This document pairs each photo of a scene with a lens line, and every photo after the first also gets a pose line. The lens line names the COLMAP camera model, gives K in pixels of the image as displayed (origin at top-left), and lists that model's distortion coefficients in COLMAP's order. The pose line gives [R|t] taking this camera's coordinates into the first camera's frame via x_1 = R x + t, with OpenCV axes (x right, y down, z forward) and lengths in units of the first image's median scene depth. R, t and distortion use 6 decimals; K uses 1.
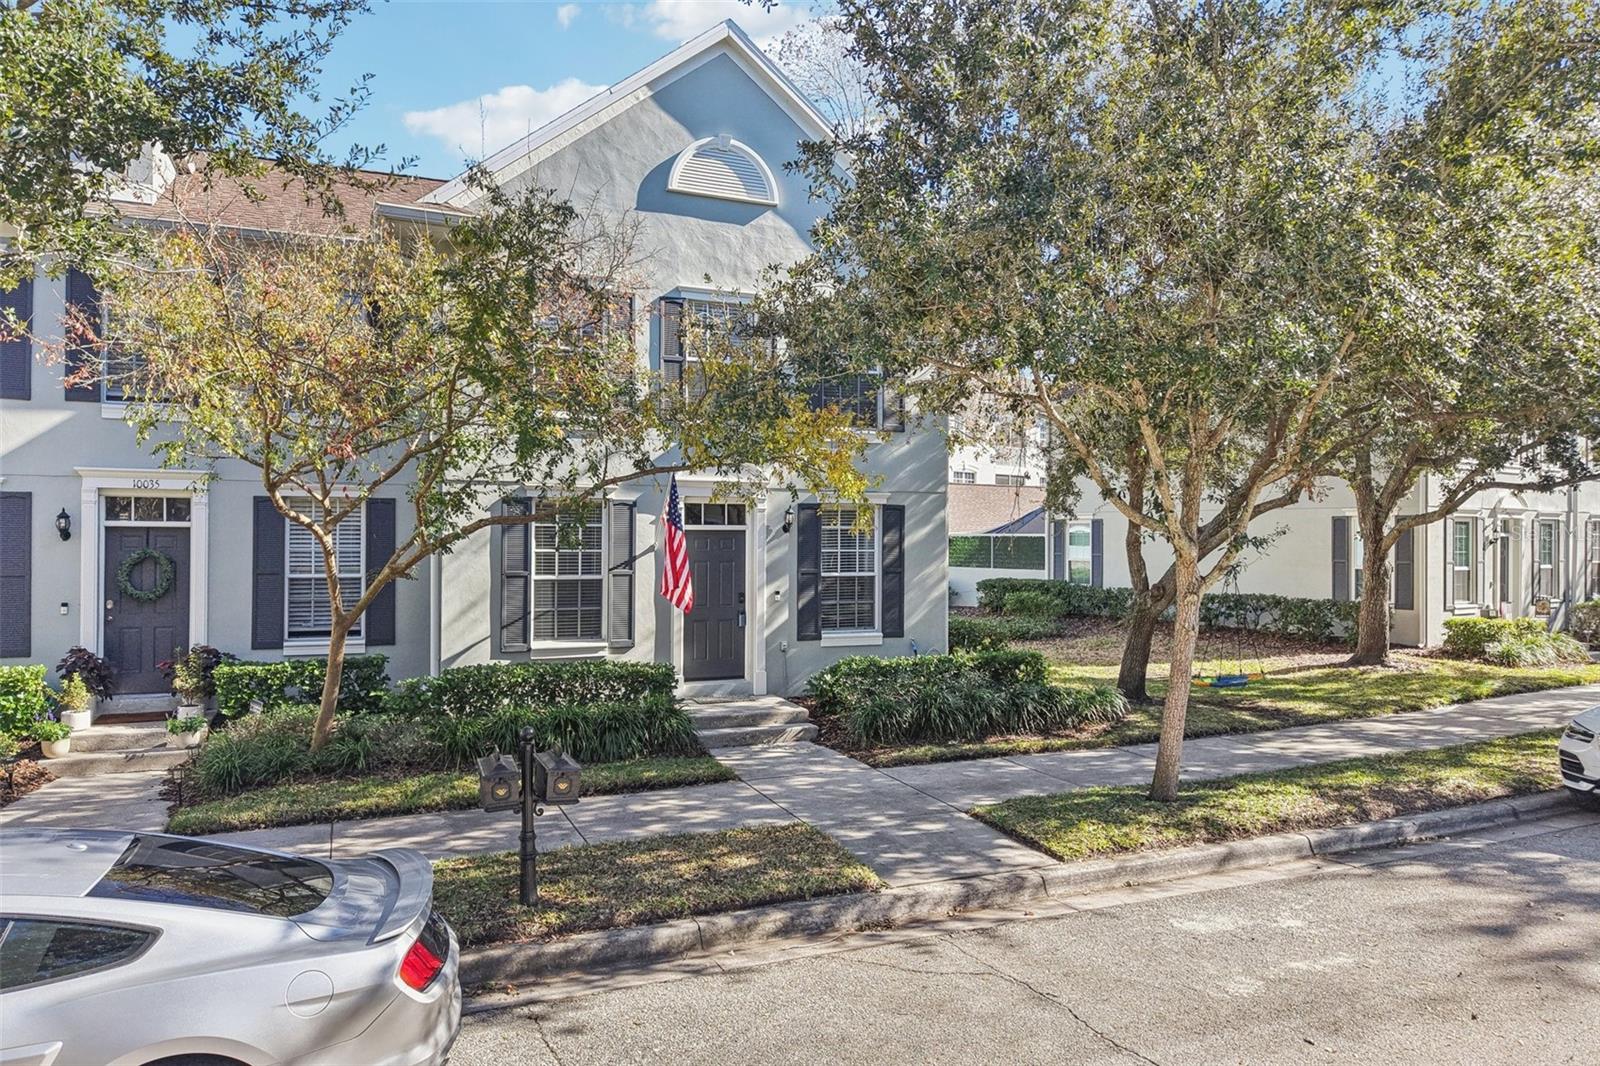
lens RADIAL K [[1058.4, 0, 800.0], [0, 1058.4, 533.0], [0, 0, 1]] dist [0.010926, -0.000184]
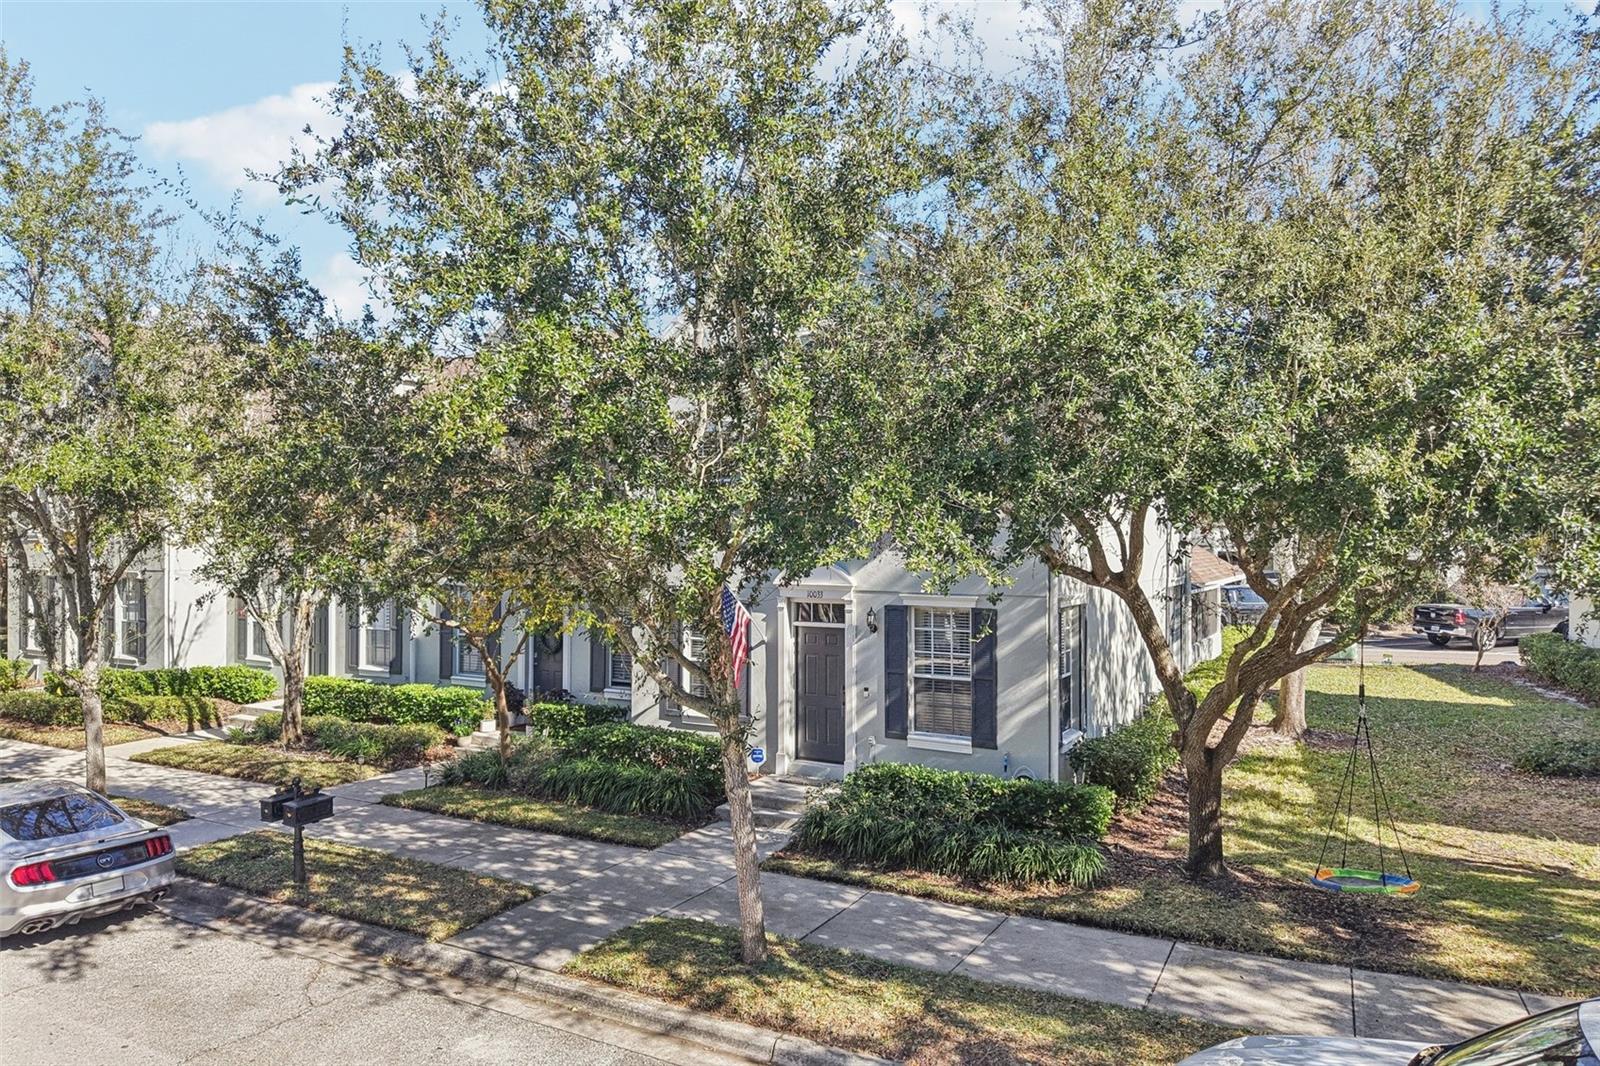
lens RADIAL K [[1079.9, 0, 797.5], [0, 1079.9, 495.5], [0, 0, 1]] dist [0.002726, 0.002086]
pose [[0.609152, -0.034732, -0.792293, 1.248190], [0.006897, 0.999235, -0.038502, -0.150643], [0.793024, 0.017989, 0.608925, 0.438634]]
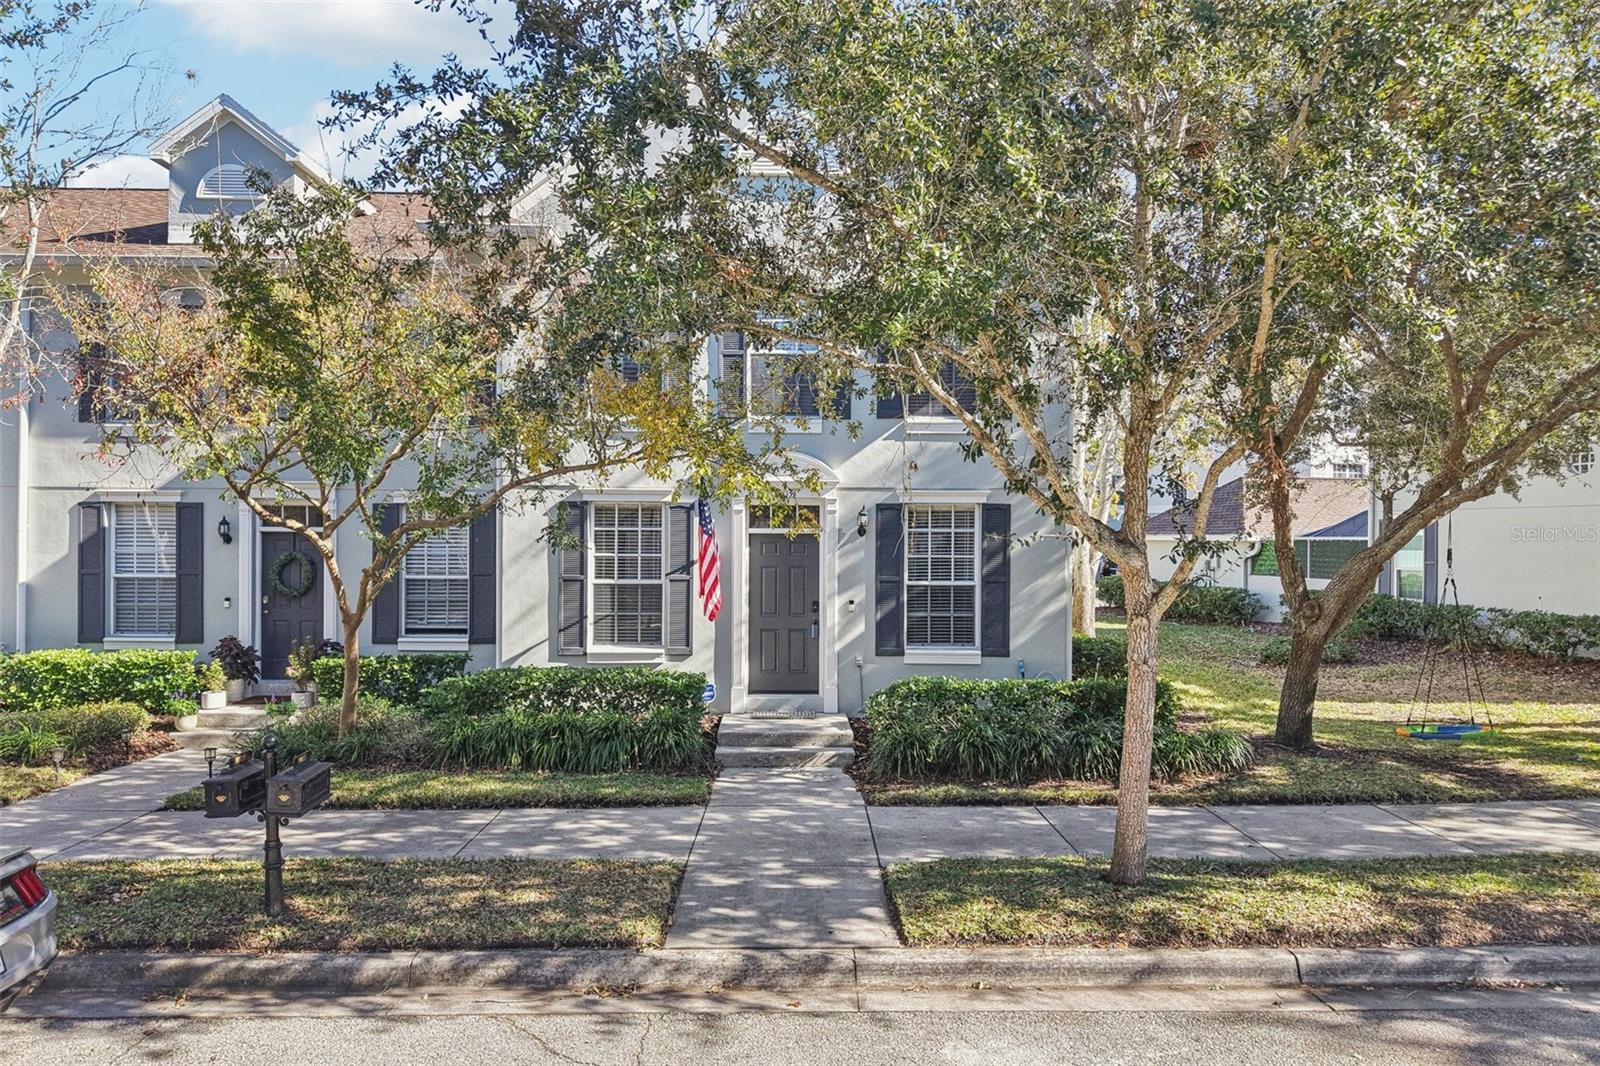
lens RADIAL K [[1073.8, 0, 800.0], [0, 1073.8, 533.0], [0, 0, 1]] dist [0.005966, 0.002697]
pose [[0.928503, -0.002179, -0.371319, 0.437129], [0.000912, 0.999993, -0.003588, 0.000224], [0.371324, 0.002993, 0.928498, 0.194870]]
